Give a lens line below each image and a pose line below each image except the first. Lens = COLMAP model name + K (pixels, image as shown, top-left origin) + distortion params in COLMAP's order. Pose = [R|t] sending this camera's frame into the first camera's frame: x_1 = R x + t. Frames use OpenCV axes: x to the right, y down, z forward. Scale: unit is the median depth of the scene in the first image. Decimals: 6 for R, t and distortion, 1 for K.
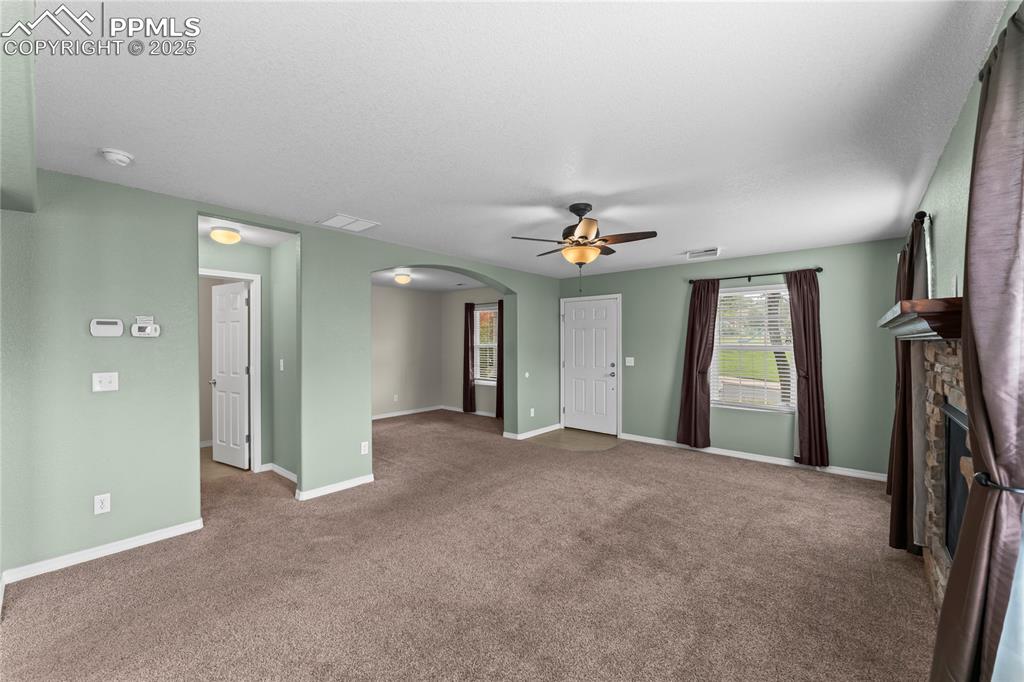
lens RADIAL K [[412.0, 0, 498.6], [0, 412.0, 342.4], [0, 0, 1]] dist [-0.001710, -0.000131]
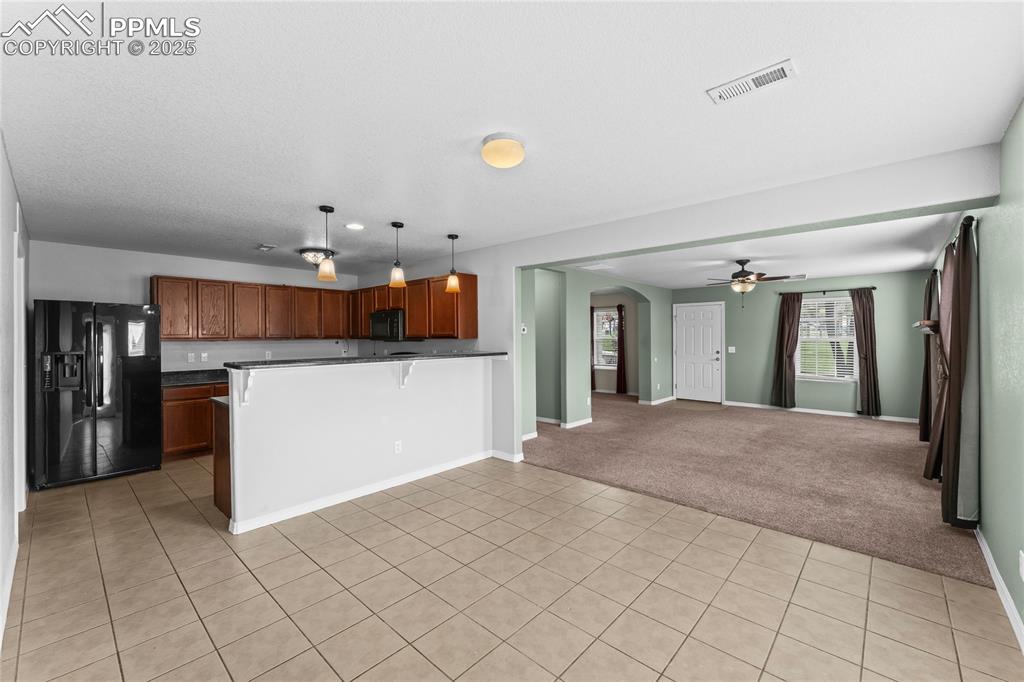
lens RADIAL K [[412.0, 0, 510.9], [0, 412.0, 337.4], [0, 0, 1]] dist [-0.001710, -0.000131]
pose [[0.999467, -0.003166, -0.032498, -0.513761], [0.003195, 0.999995, 0.000845, 0.001211], [0.032495, -0.000948, 0.999471, -0.565272]]
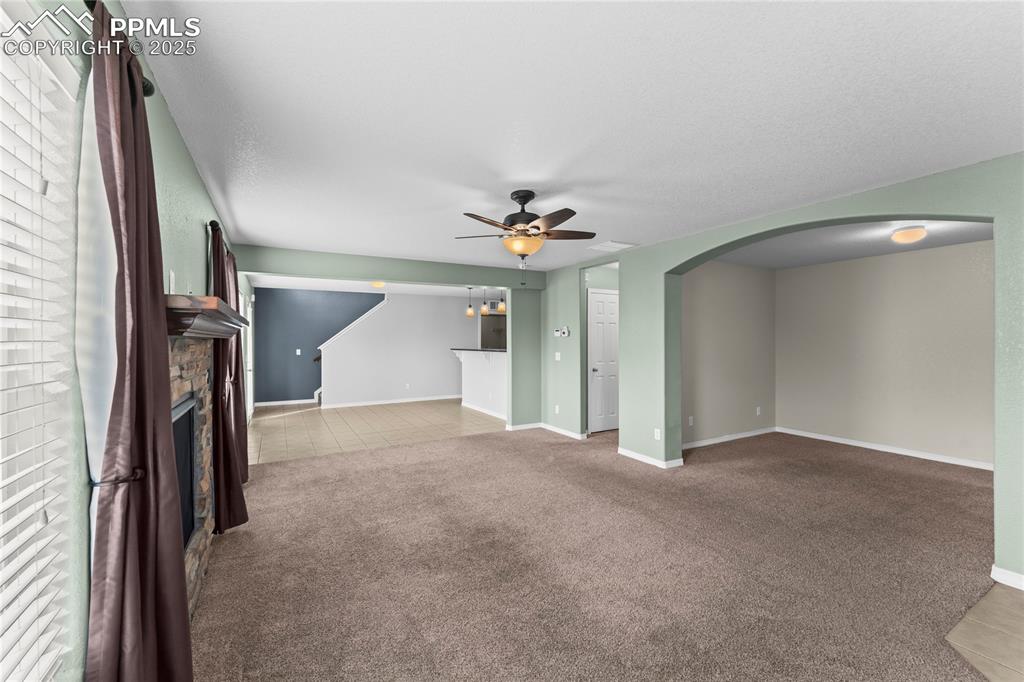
lens RADIAL K [[412.0, 0, 509.3], [0, 412.0, 343.1], [0, 0, 1]] dist [-0.001710, -0.000131]
pose [[-0.335275, 0.008527, -0.942082, 0.765941], [0.003826, 0.999963, 0.007689, 0.002008], [0.942113, -0.001027, -0.335295, 0.905317]]
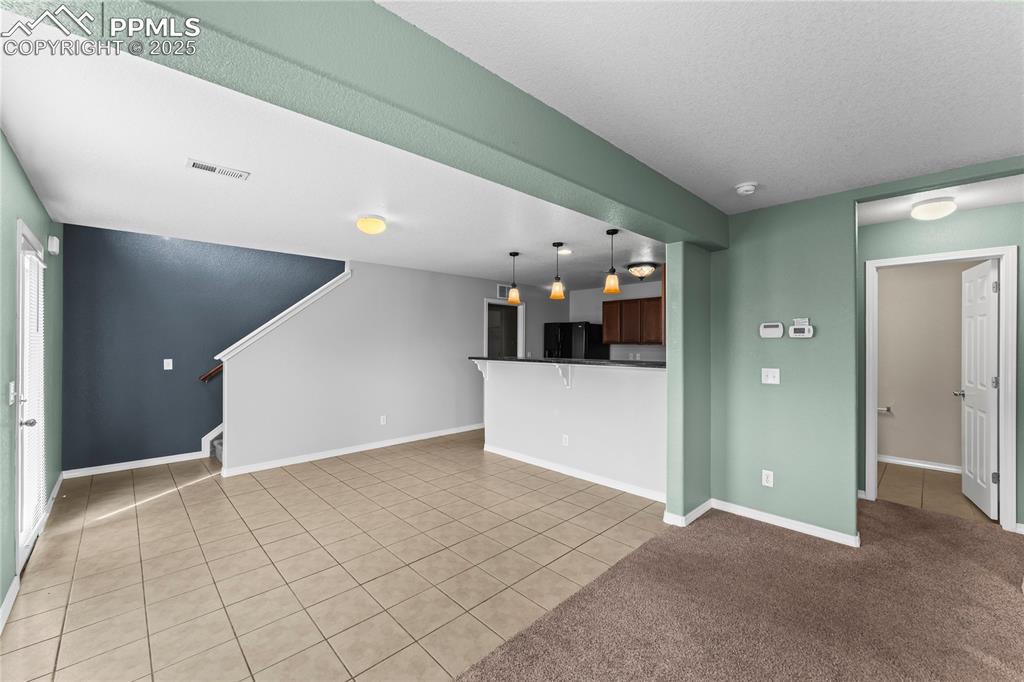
lens RADIAL K [[412.0, 0, 513.0], [0, 412.0, 342.0], [0, 0, 1]] dist [-0.001710, -0.000131]
pose [[-0.091934, -0.000046, -0.995765, 0.172657], [-0.002158, 0.999998, 0.000153, -0.000501], [0.995763, 0.002163, -0.091934, 0.223657]]
